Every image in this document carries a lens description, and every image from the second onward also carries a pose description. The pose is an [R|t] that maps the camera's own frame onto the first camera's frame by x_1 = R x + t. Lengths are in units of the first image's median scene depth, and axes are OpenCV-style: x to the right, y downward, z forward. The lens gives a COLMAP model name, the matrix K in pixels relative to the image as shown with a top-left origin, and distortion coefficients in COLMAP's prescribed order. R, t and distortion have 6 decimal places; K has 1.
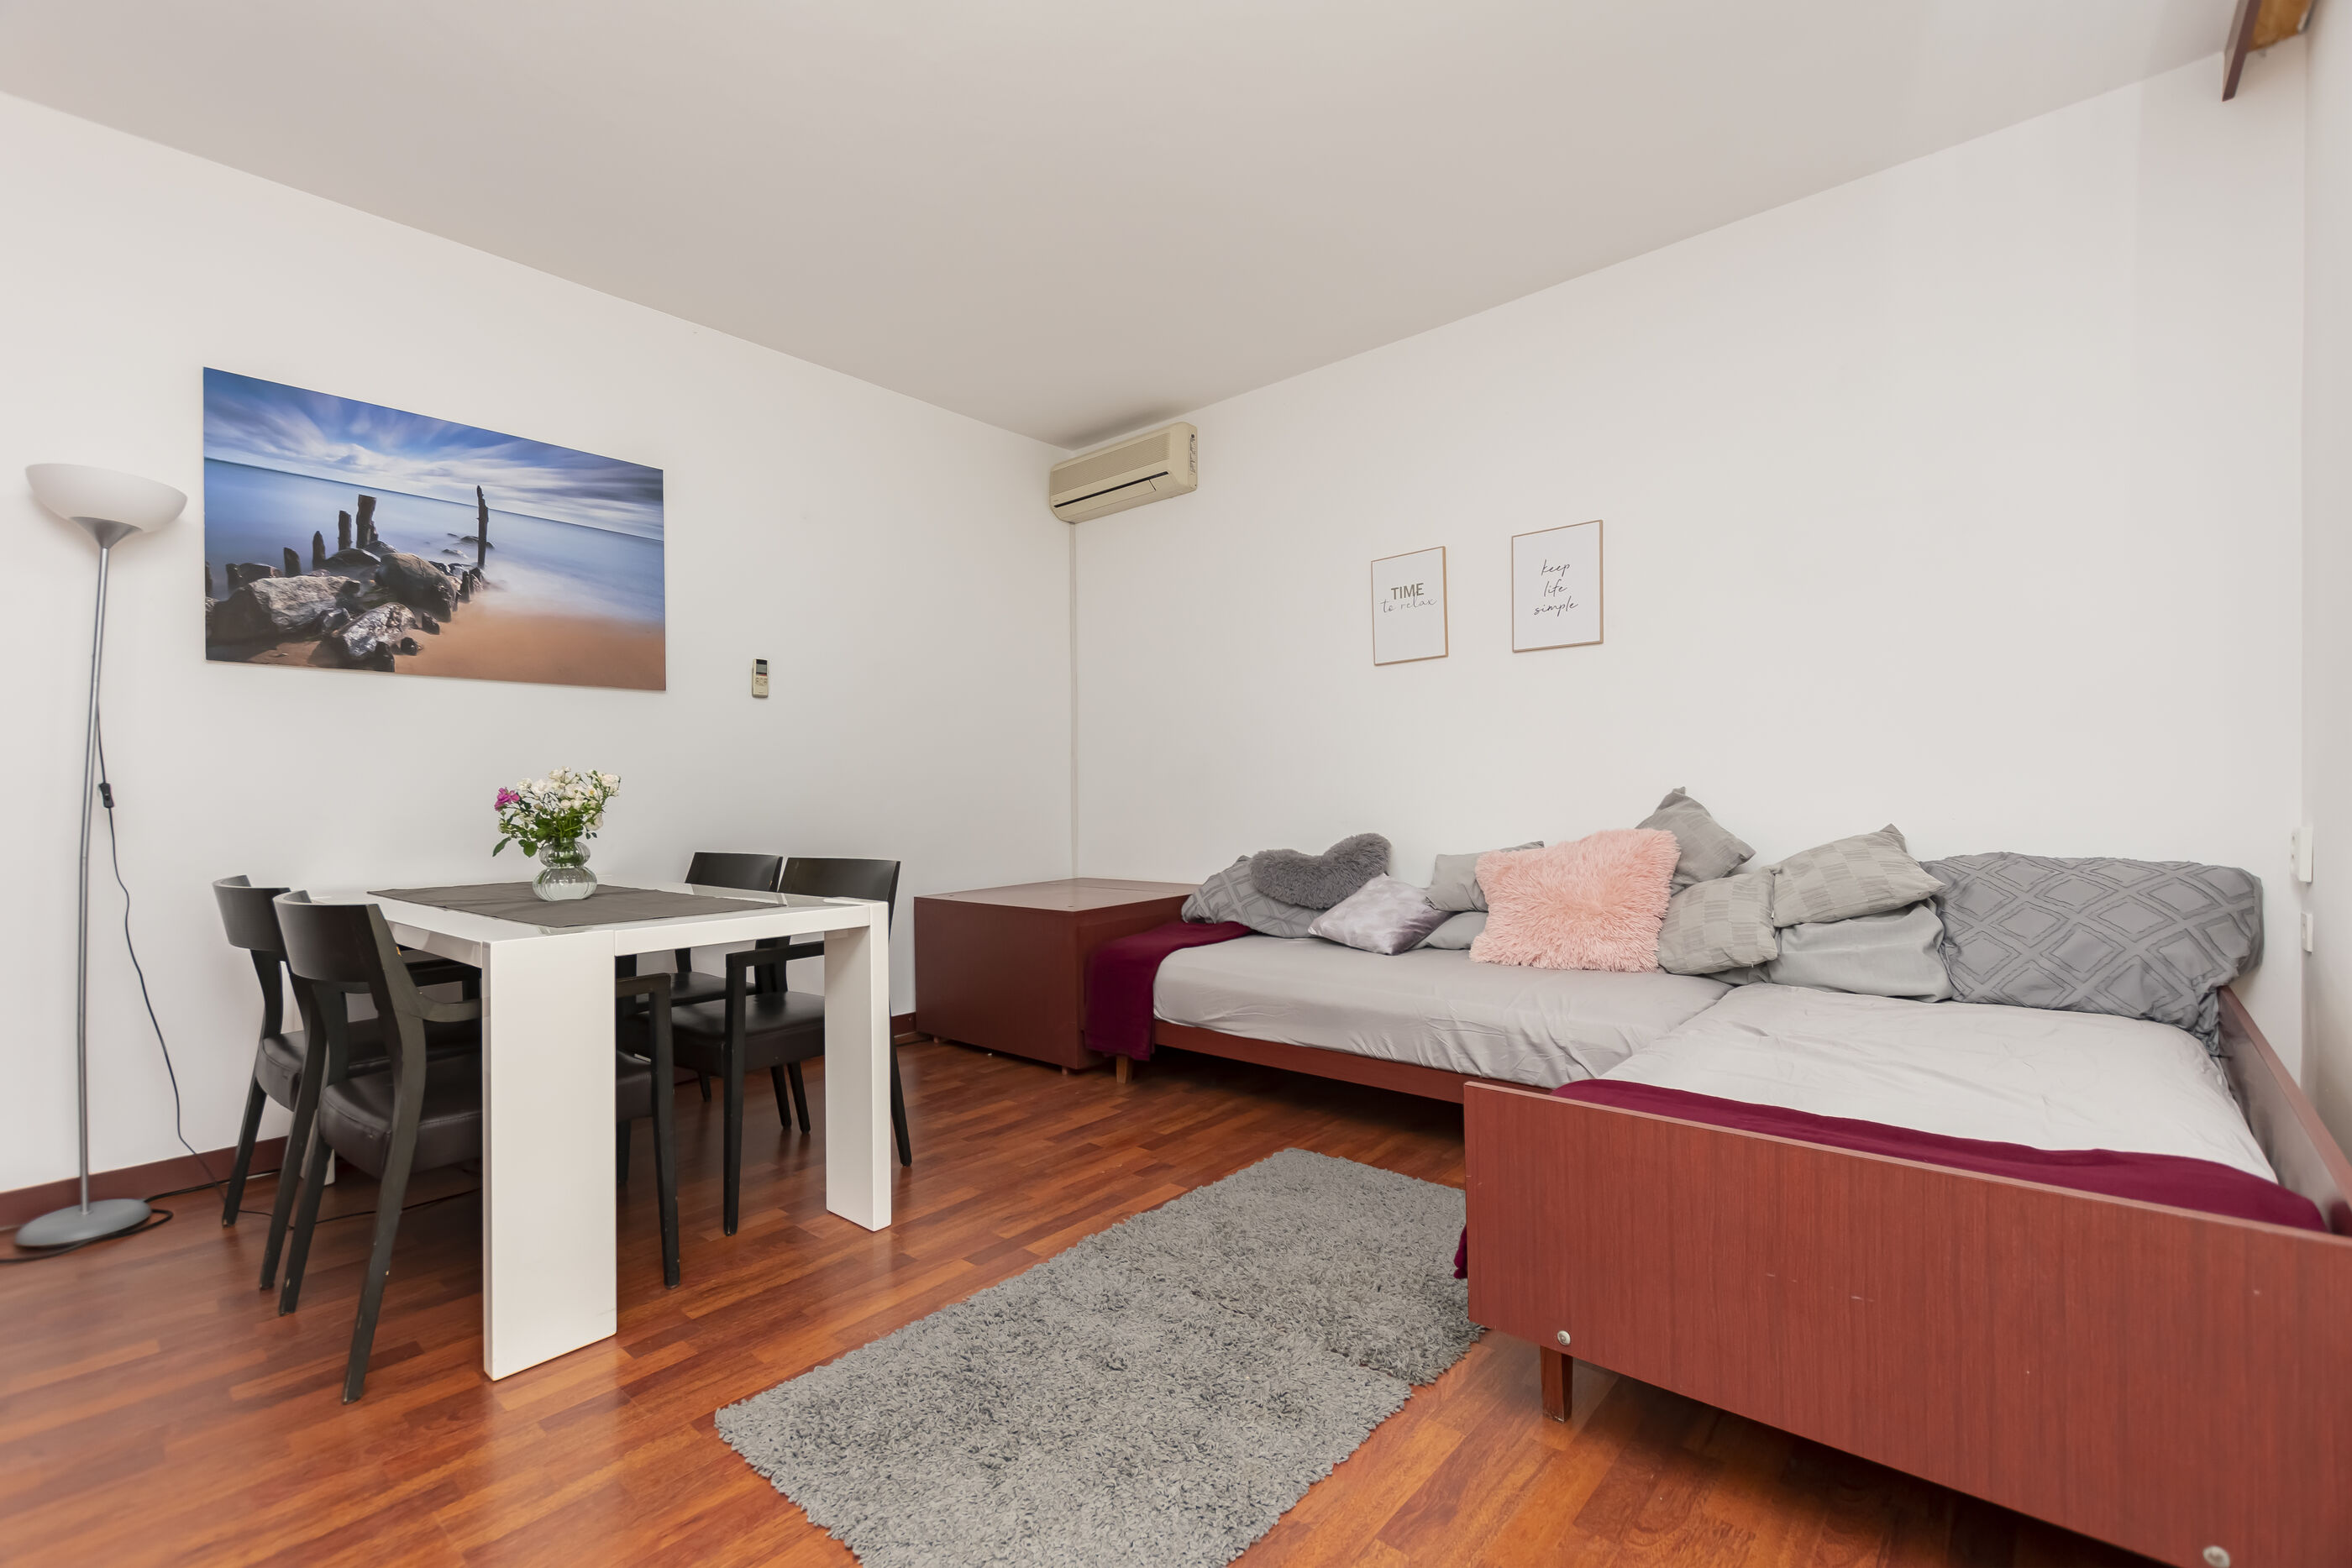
lens RADIAL K [[1042.3, 0, 1172.7], [0, 1042.3, 786.2], [0, 0, 1]] dist [0.004148, -0.002044]
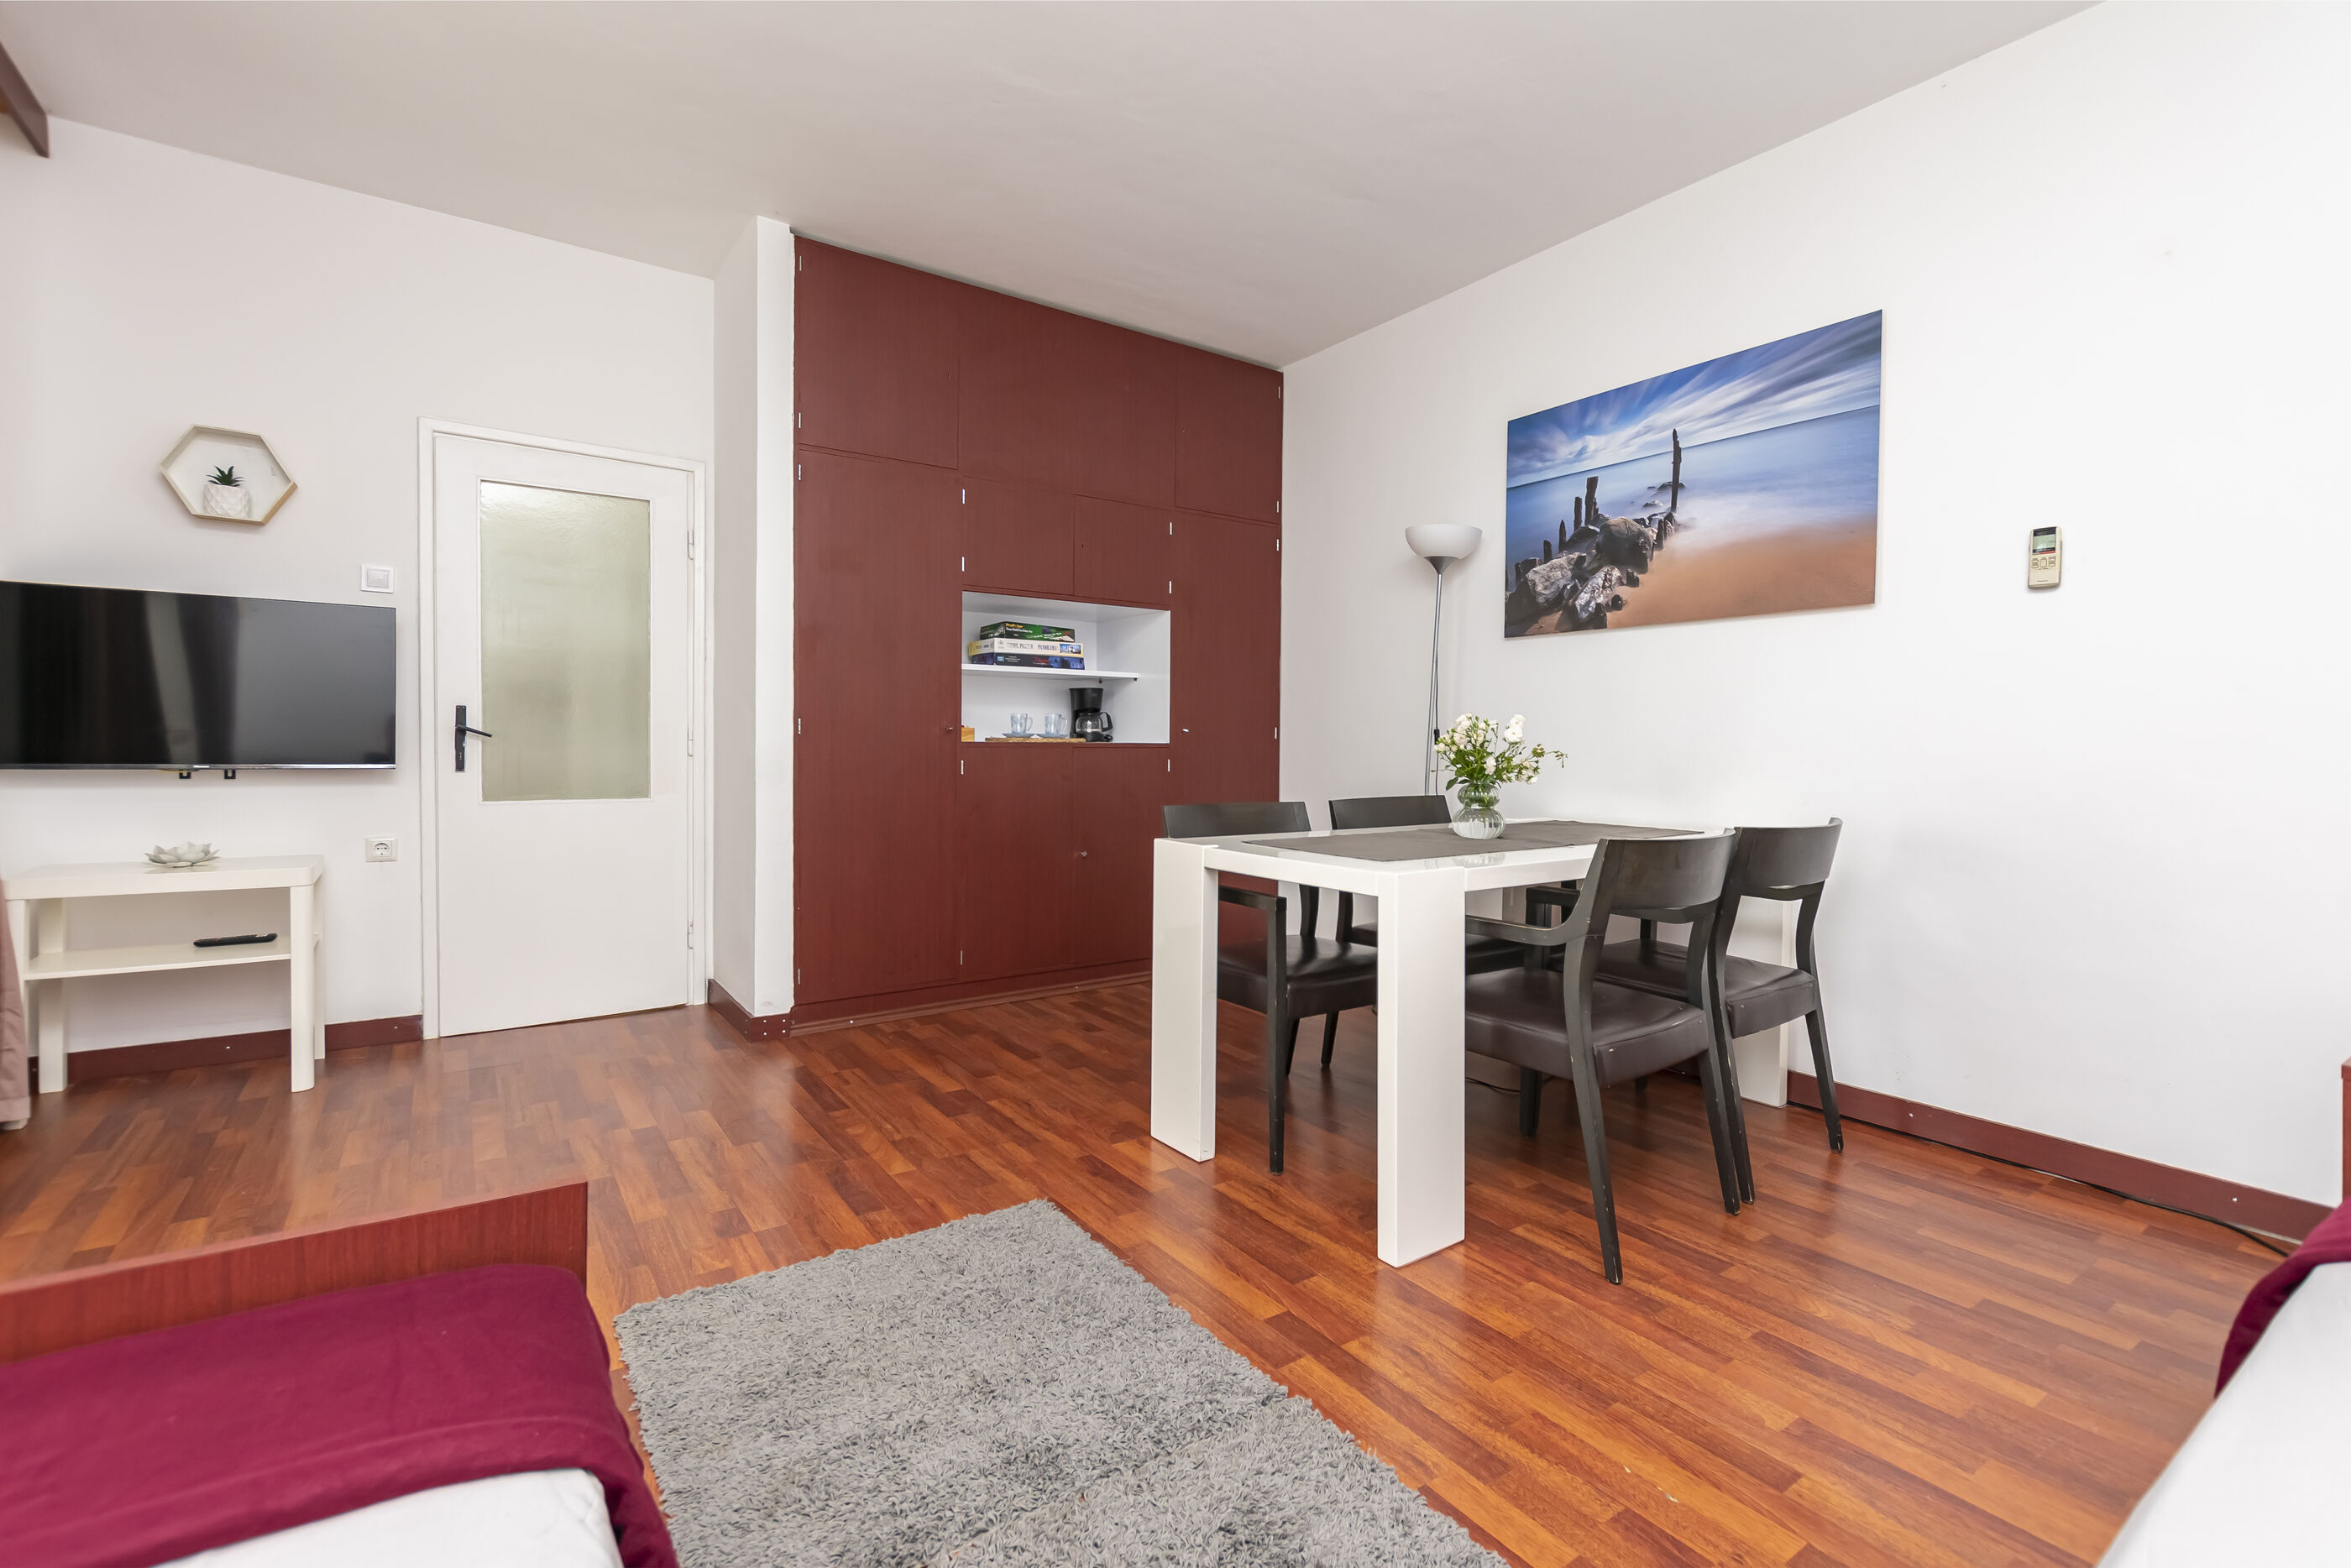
lens RADIAL K [[1041.8, 0, 1160.9], [0, 1041.8, 741.6], [0, 0, 1]] dist [0.004148, -0.002044]
pose [[-0.261083, 0.011065, -0.965253, 0.454864], [0.003425, 0.999939, 0.010536, -0.001762], [0.965310, -0.000555, -0.261105, 0.835780]]
